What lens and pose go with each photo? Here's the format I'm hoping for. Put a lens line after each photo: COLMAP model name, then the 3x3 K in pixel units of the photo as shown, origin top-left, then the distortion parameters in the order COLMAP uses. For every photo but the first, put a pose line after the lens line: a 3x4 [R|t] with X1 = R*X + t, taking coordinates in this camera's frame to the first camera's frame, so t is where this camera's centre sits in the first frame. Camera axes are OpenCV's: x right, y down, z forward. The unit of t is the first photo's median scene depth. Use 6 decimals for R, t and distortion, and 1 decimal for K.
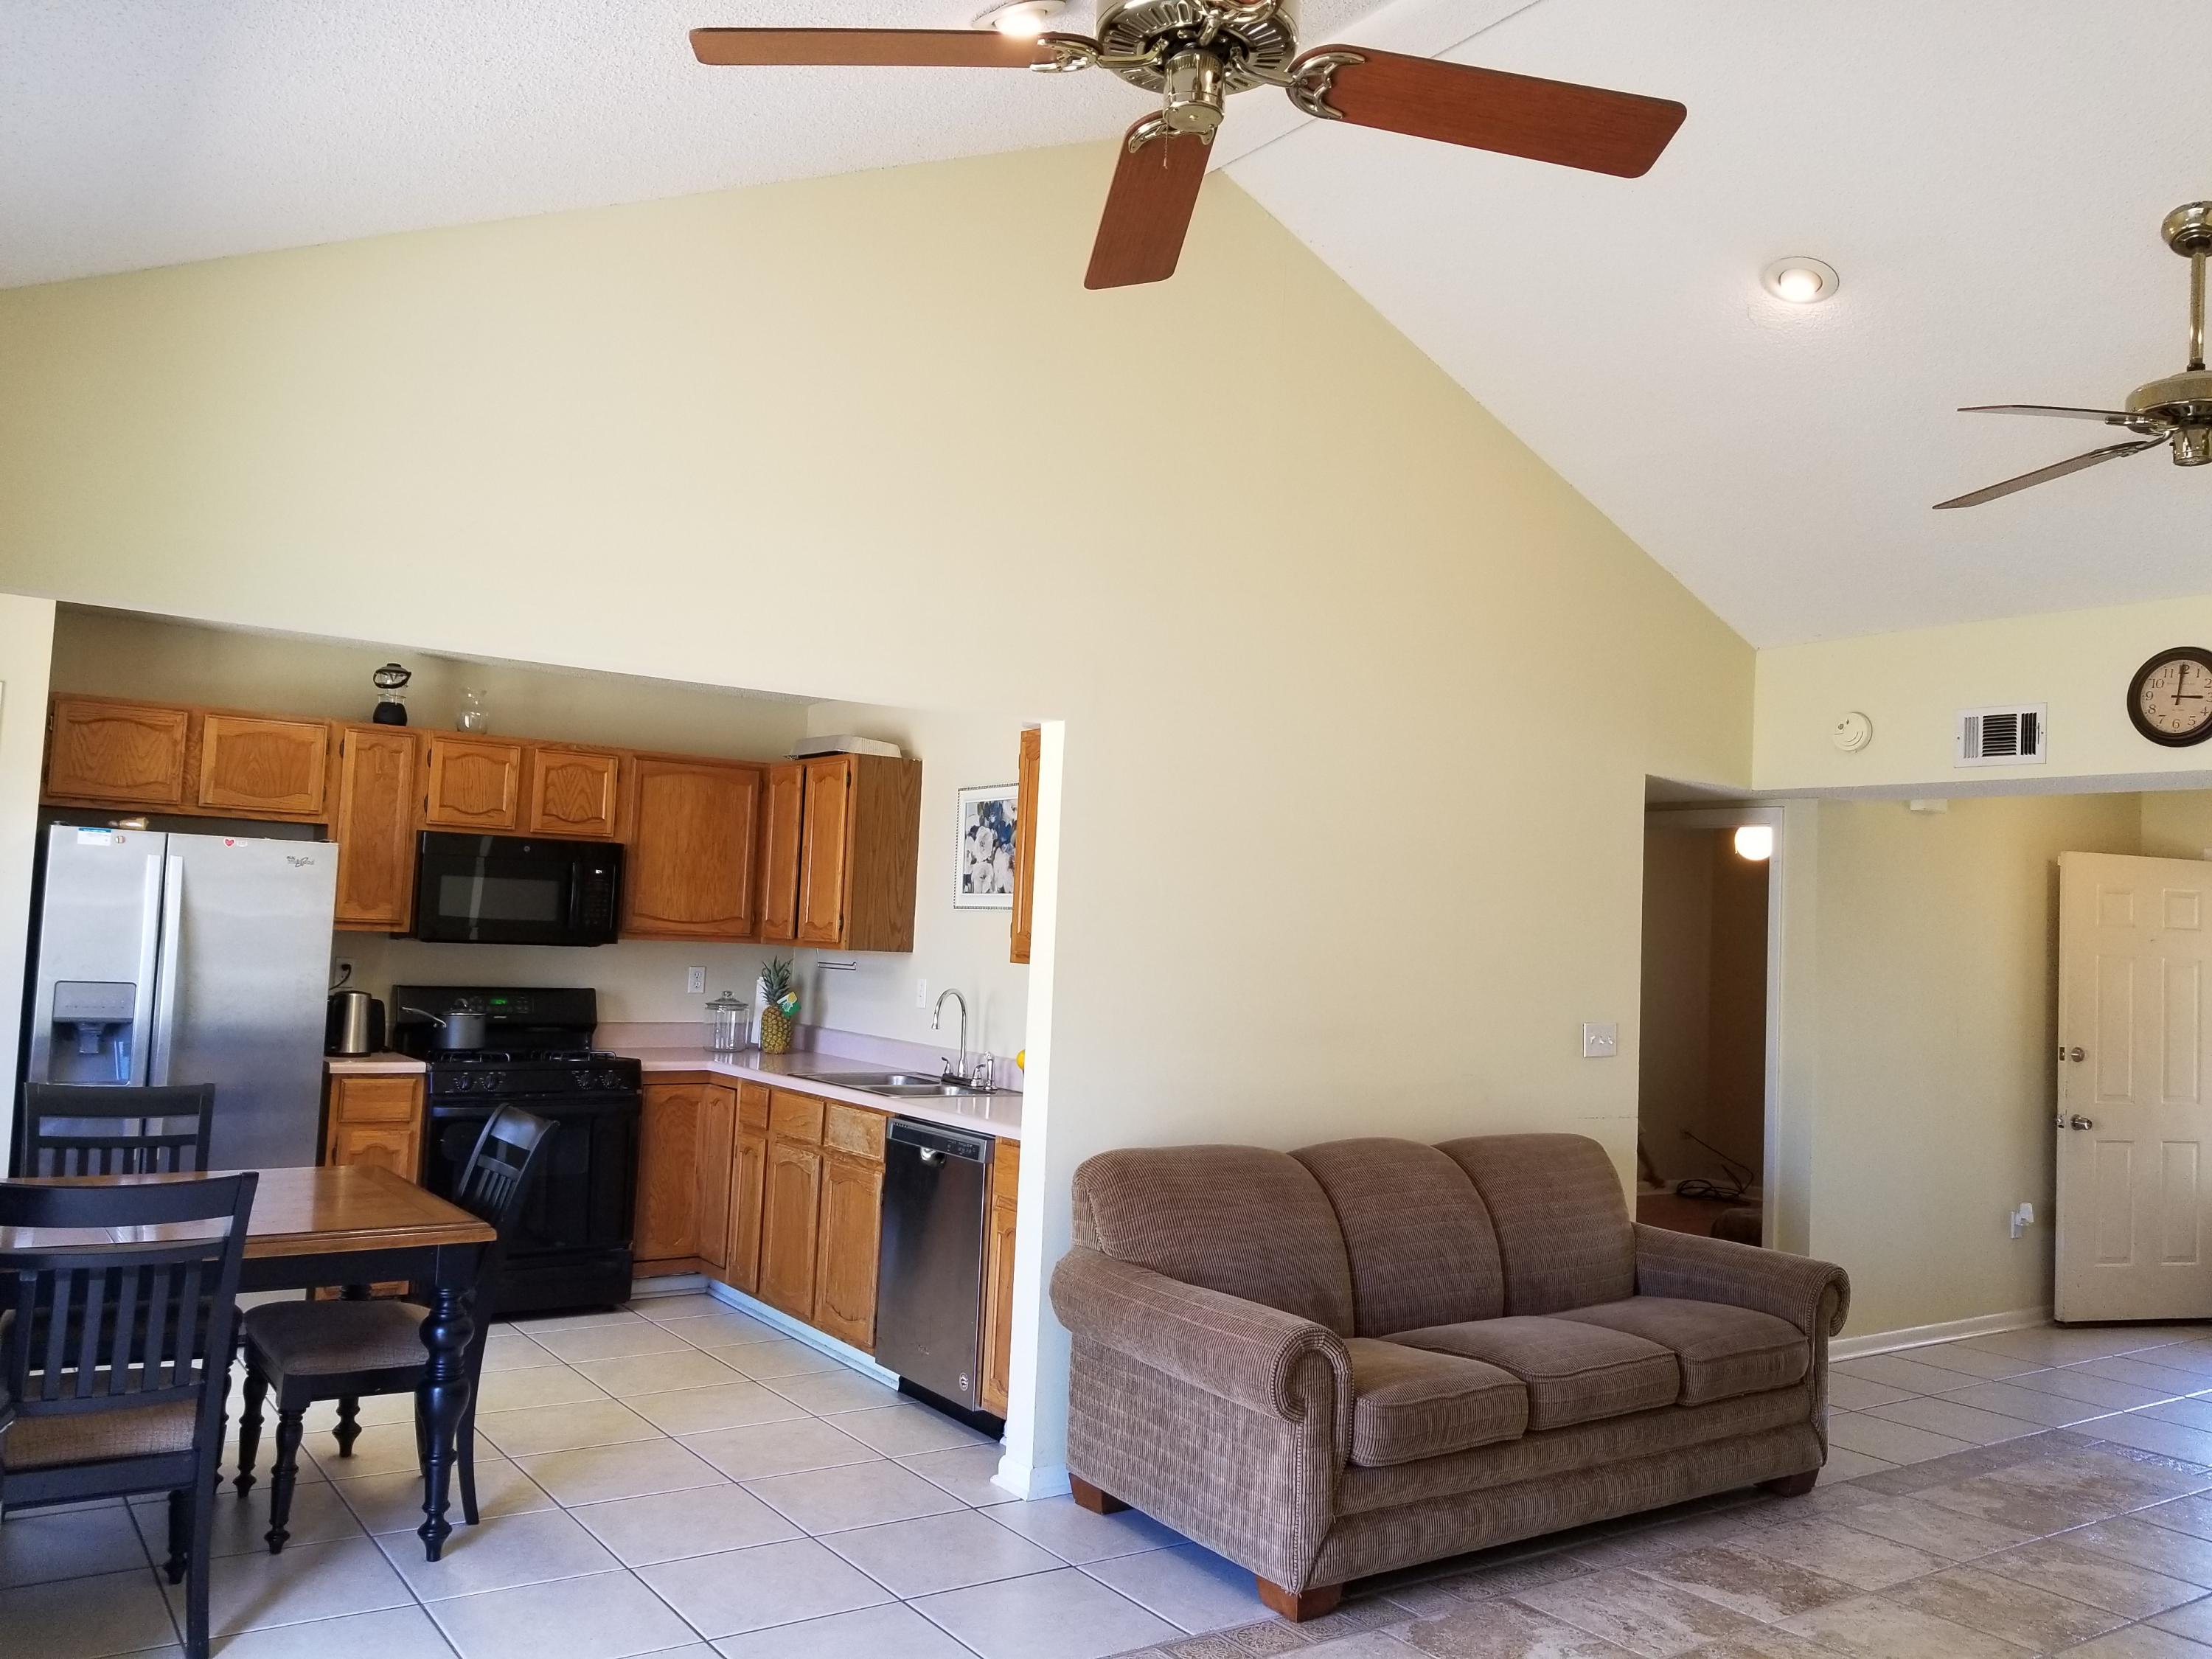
lens RADIAL K [[1713.0, 0, 1094.0], [0, 1713.0, 817.3], [0, 0, 1]] dist [0.054661, -0.086504]
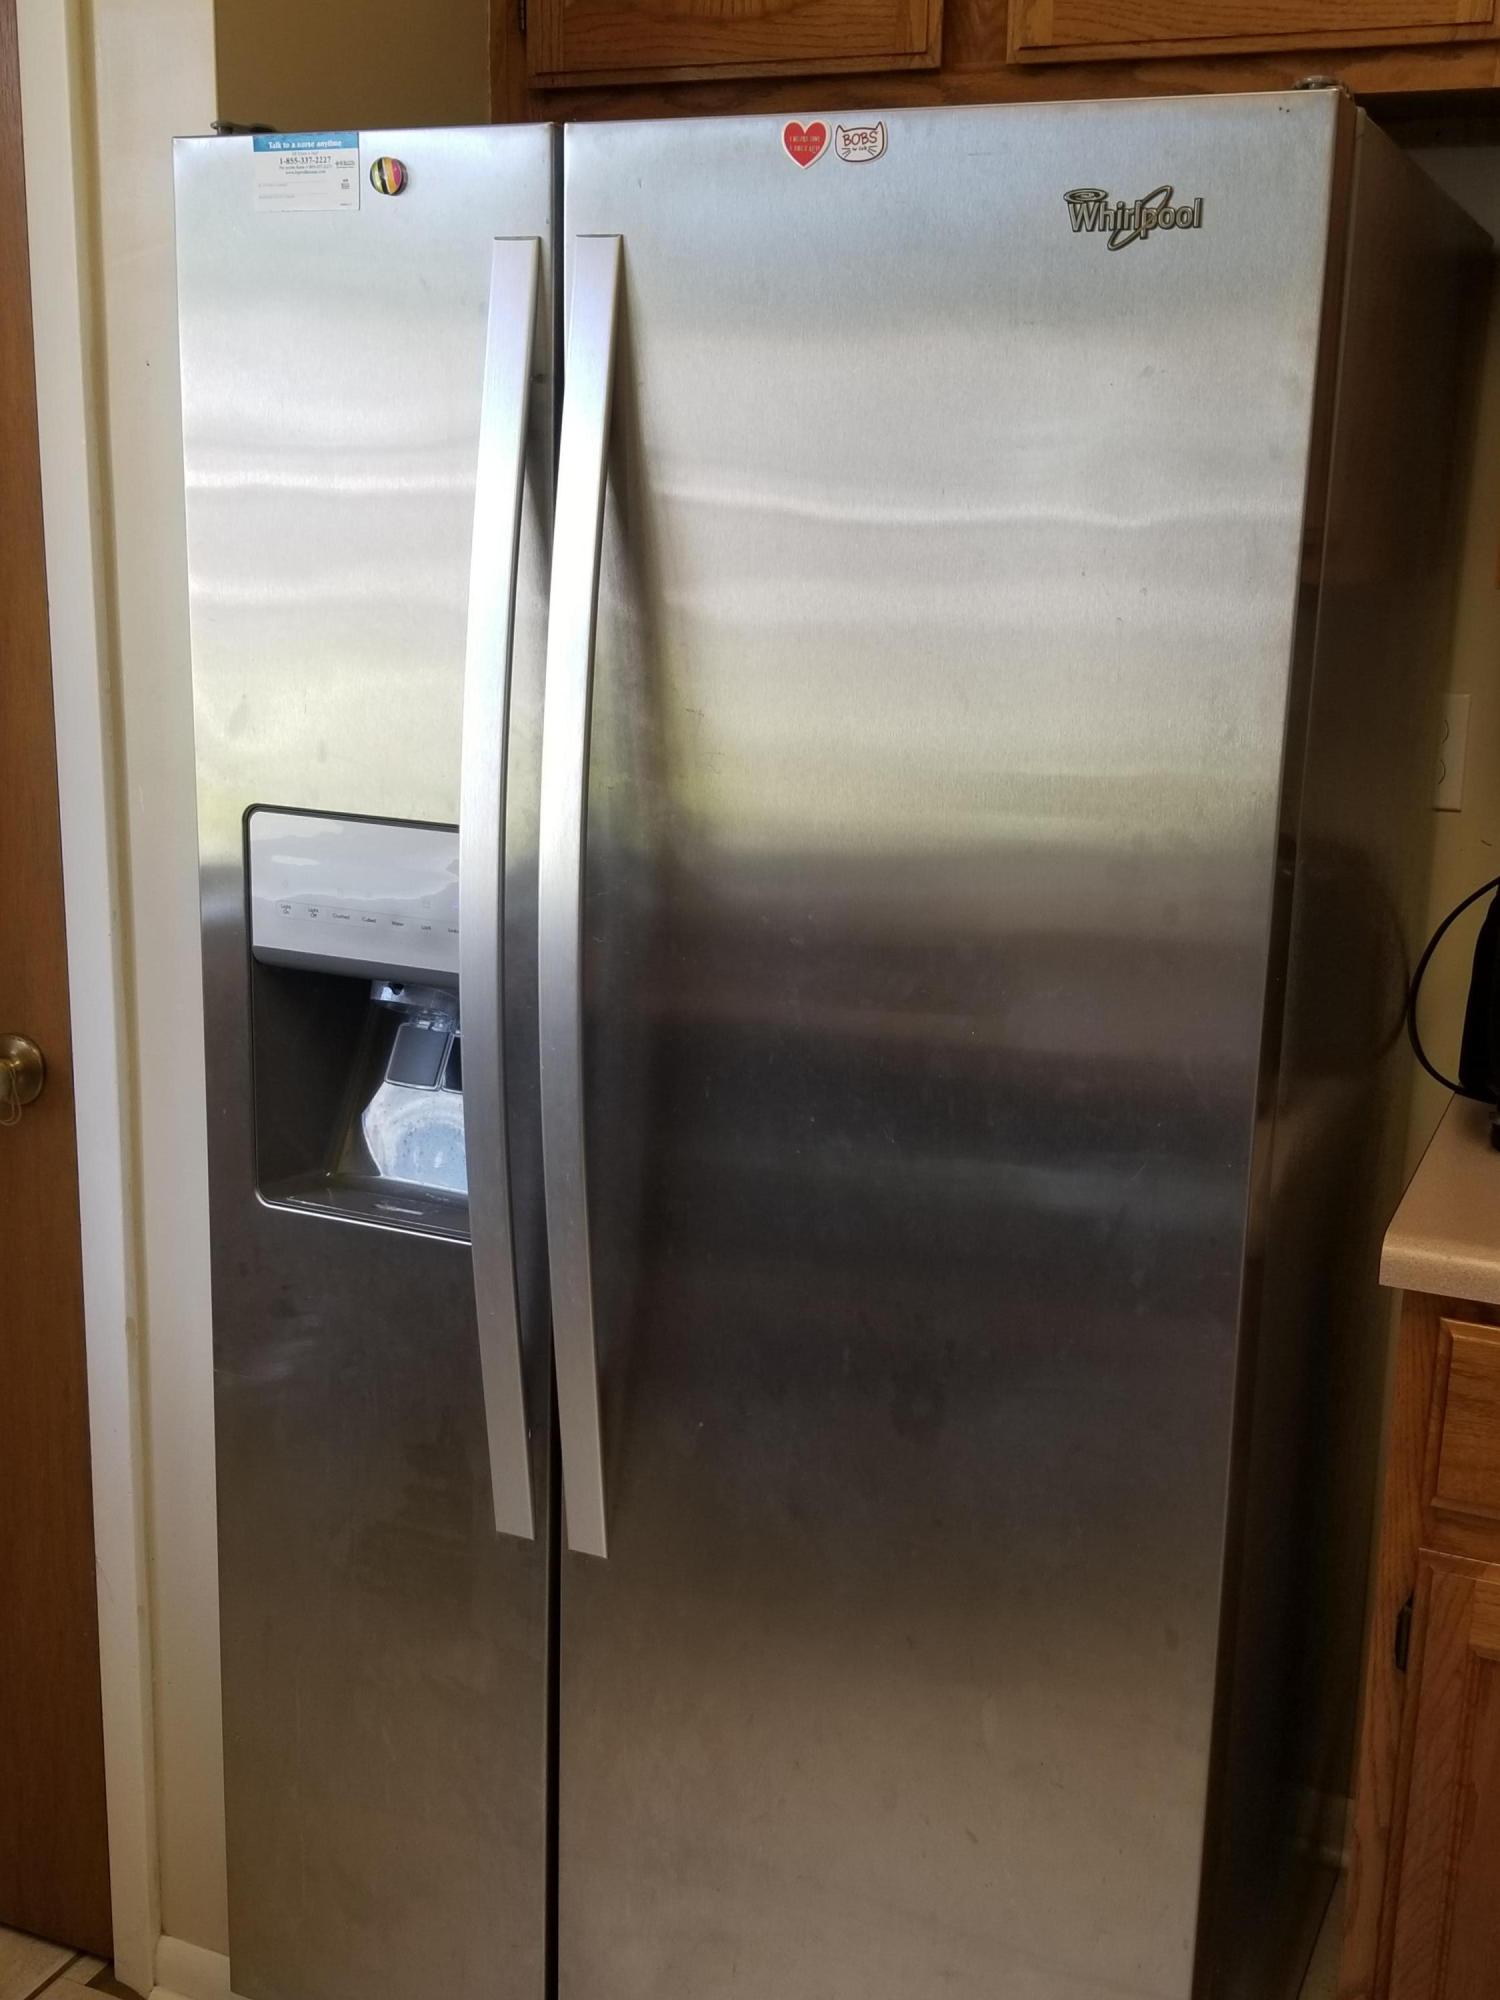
lens RADIAL K [[2132.6, 0, 752.9], [0, 2132.6, 1000.9], [0, 0, 1]] dist [0.073176, 0.000000]
pose [[0.528274, 0.163476, -0.833188, -0.267967], [0.057963, 0.972058, 0.227473, 0.049595], [0.847093, -0.168462, 0.504038, 0.803333]]
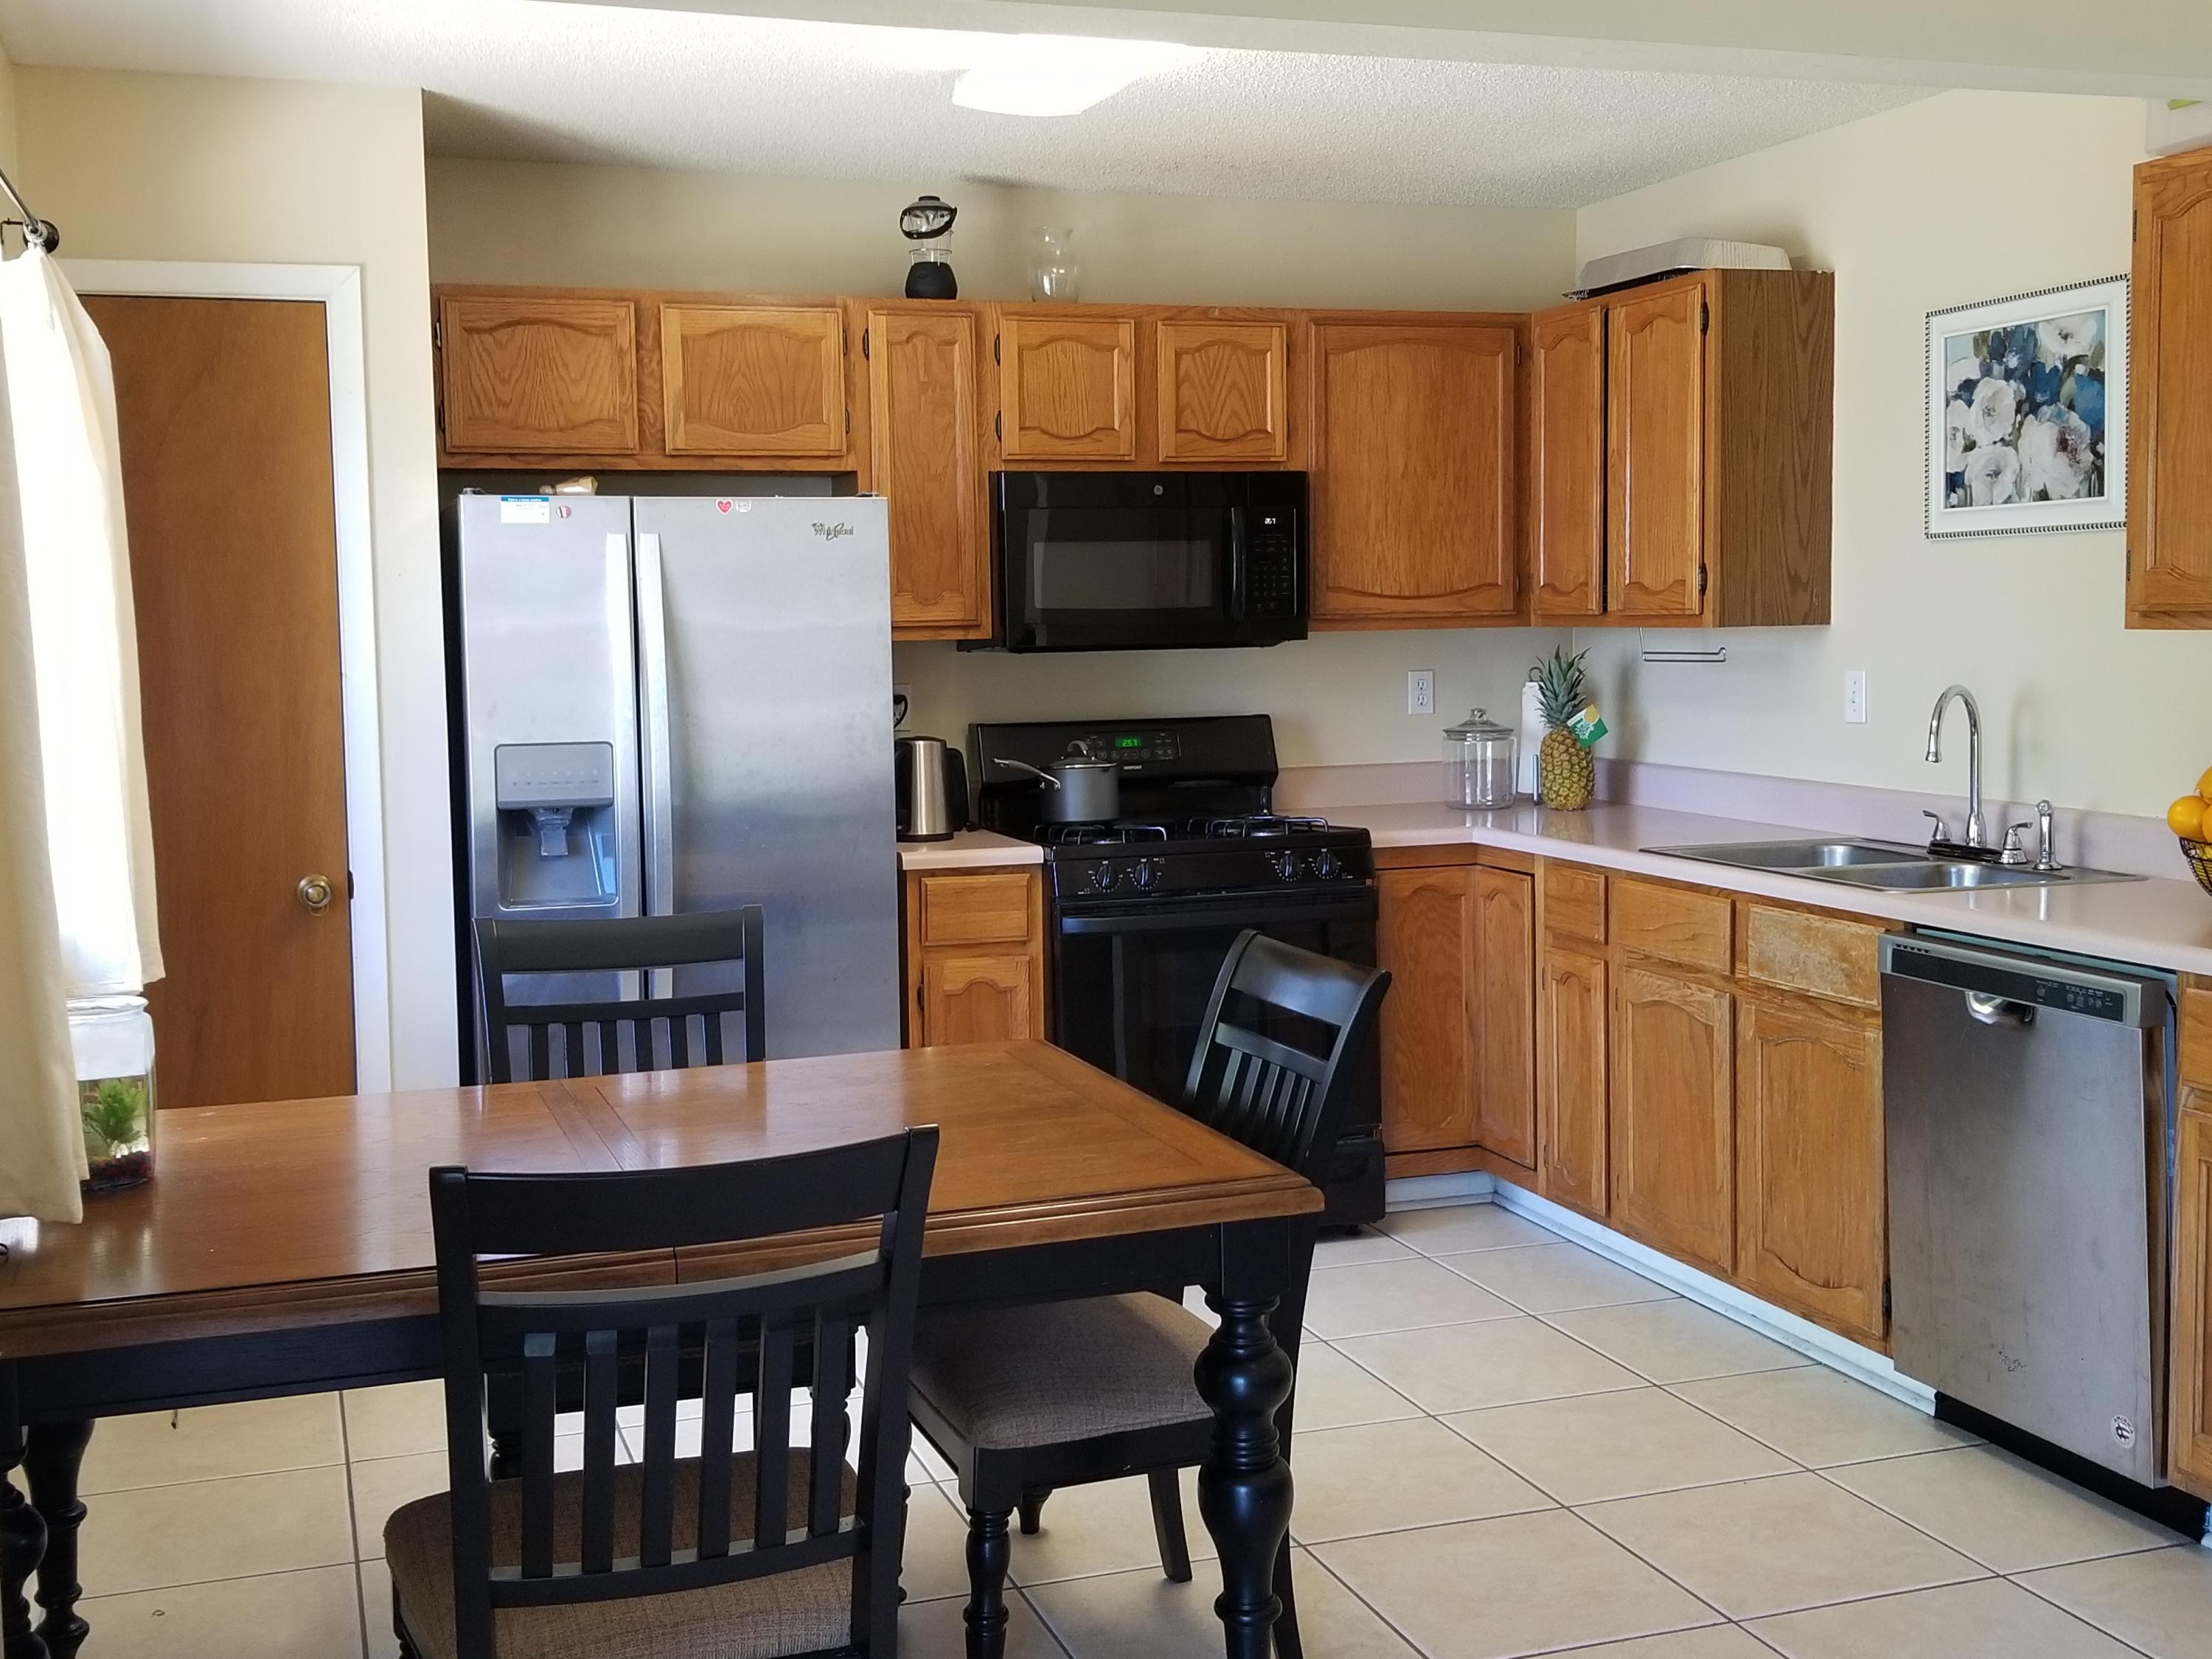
lens RADIAL K [[2358.7, 0, 1098.5], [0, 2358.7, 799.6], [0, 0, 1]] dist [0.073176, 0.000000]
pose [[0.960067, -0.038376, -0.277127, -0.137625], [0.077916, 0.988034, 0.133108, 0.015203], [0.268703, -0.149385, 0.951569, 0.212424]]
